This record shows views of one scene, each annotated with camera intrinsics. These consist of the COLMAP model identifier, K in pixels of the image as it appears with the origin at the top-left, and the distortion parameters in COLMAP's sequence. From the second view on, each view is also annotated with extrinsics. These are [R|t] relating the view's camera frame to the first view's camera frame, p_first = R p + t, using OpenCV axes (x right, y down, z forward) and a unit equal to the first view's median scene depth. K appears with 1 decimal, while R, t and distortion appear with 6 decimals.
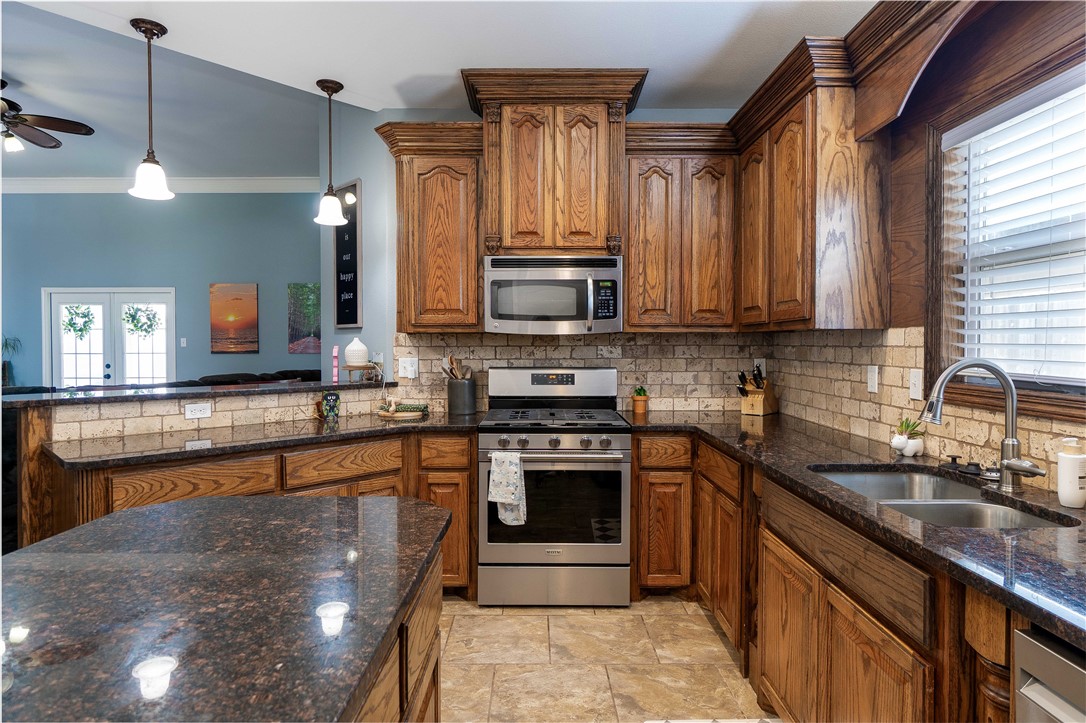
lens RADIAL K [[607.3, 0, 541.7], [0, 607.3, 356.1], [0, 0, 1]] dist [-0.003549, -0.001281]
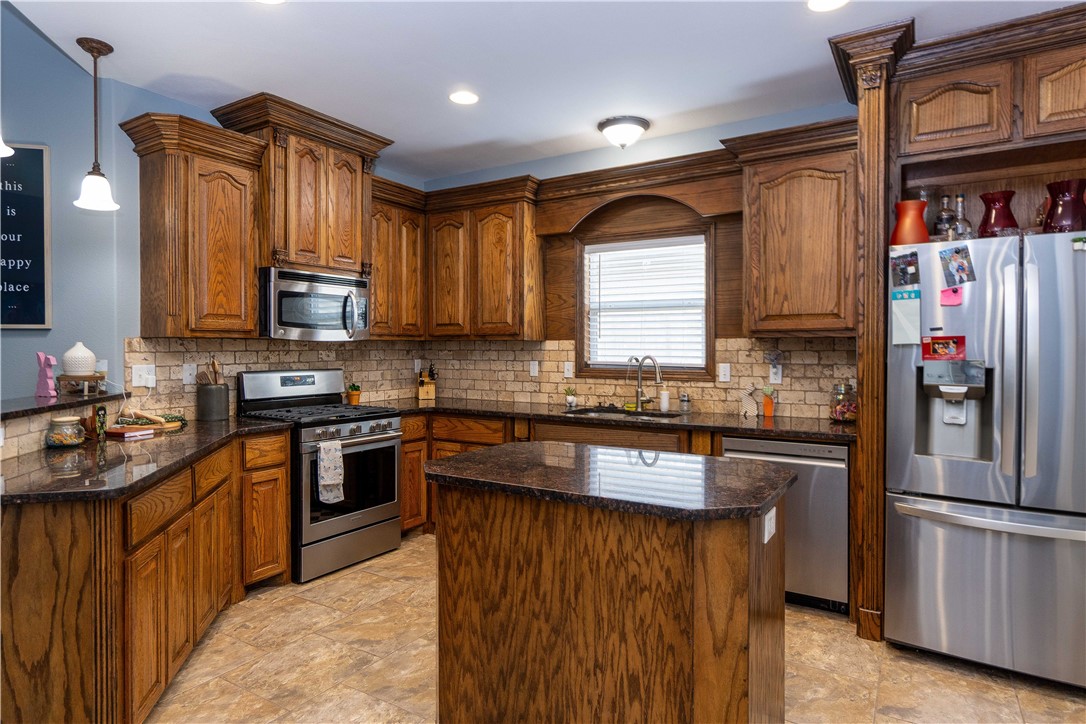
lens RADIAL K [[607.3, 0, 544.1], [0, 607.3, 358.3], [0, 0, 1]] dist [-0.003549, -0.001281]
pose [[0.535316, -0.014422, 0.844528, -0.758136], [0.016737, 0.999839, 0.006465, -0.002718], [-0.844486, 0.010674, 0.535472, 0.018467]]
